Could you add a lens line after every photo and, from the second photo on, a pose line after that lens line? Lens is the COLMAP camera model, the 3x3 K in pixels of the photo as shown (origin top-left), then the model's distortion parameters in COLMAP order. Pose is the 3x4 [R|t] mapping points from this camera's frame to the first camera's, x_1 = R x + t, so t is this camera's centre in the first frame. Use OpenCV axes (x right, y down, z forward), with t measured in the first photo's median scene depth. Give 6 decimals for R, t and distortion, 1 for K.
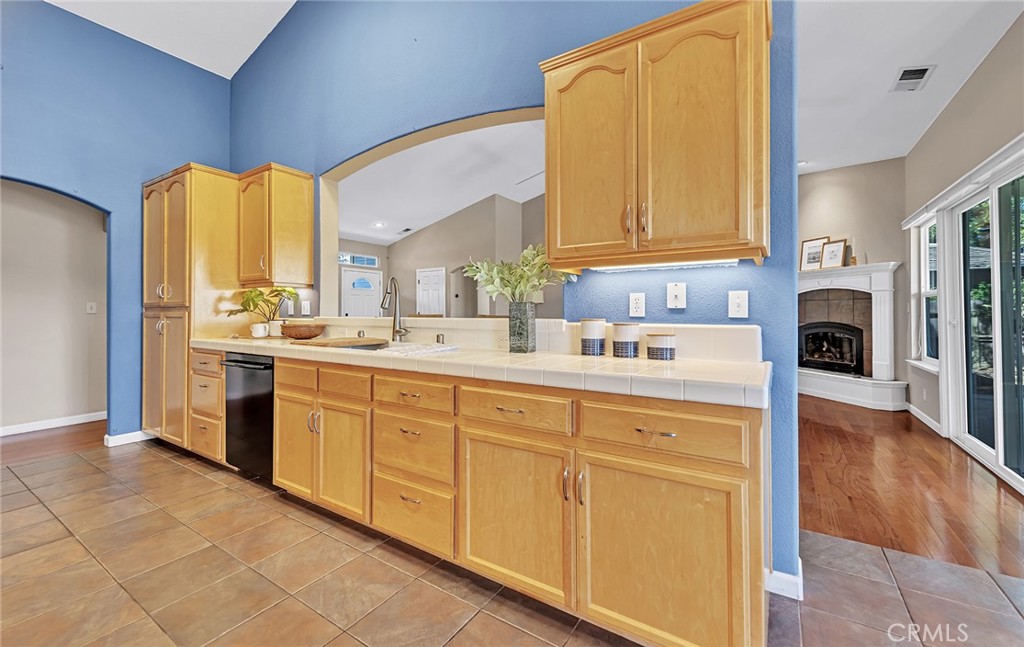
lens RADIAL K [[421.7, 0, 513.2], [0, 421.7, 310.4], [0, 0, 1]] dist [0.000233, -0.000026]
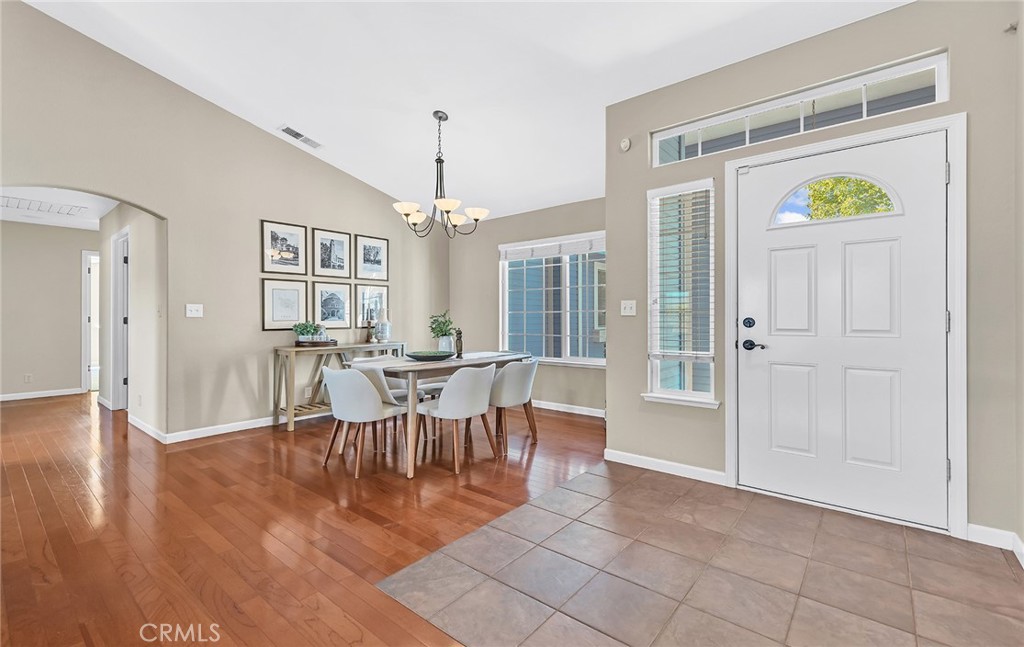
lens RADIAL K [[445.9, 0, 512.0], [0, 445.9, 323.5], [0, 0, 1]] dist [-0.001665, -0.000283]
pose [[-0.126093, 0.012759, -0.991936, -0.144392], [0.006715, 0.999905, 0.012008, 0.011020], [0.991996, -0.005147, -0.126167, 1.742841]]
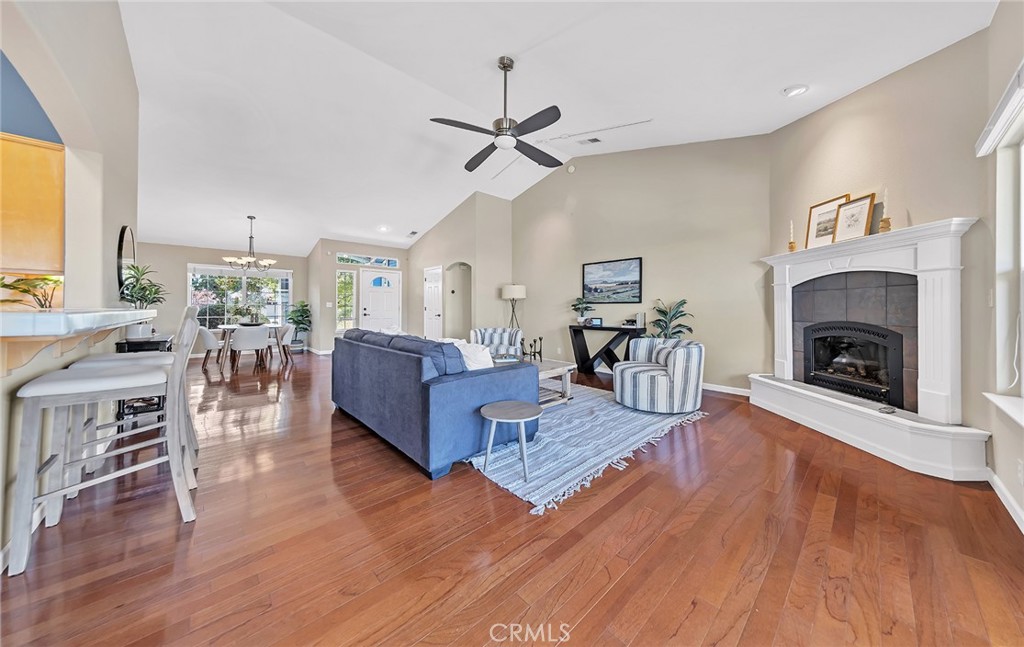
lens RADIAL K [[332.8, 0, 517.1], [0, 332.8, 309.1], [0, 0, 1]] dist [0.000042, -0.000031]
pose [[0.968241, 0.003133, -0.249999, 0.468073], [-0.001621, 0.999979, 0.006254, 0.006788], [0.250013, -0.005650, 0.968226, 0.445063]]
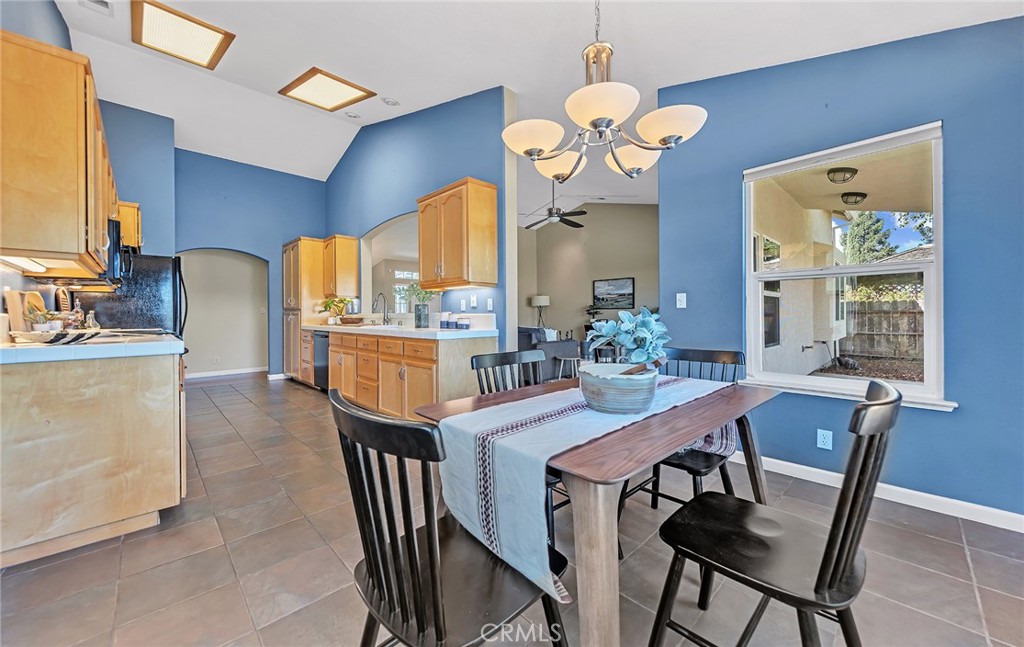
lens RADIAL K [[392.3, 0, 509.0], [0, 392.3, 316.3], [0, 0, 1]] dist [-0.000015, -0.000048]
pose [[0.970104, -0.004219, -0.242653, 0.462847], [0.006006, 0.999960, 0.006623, 0.014383], [0.242616, -0.007883, 0.970090, -0.407182]]
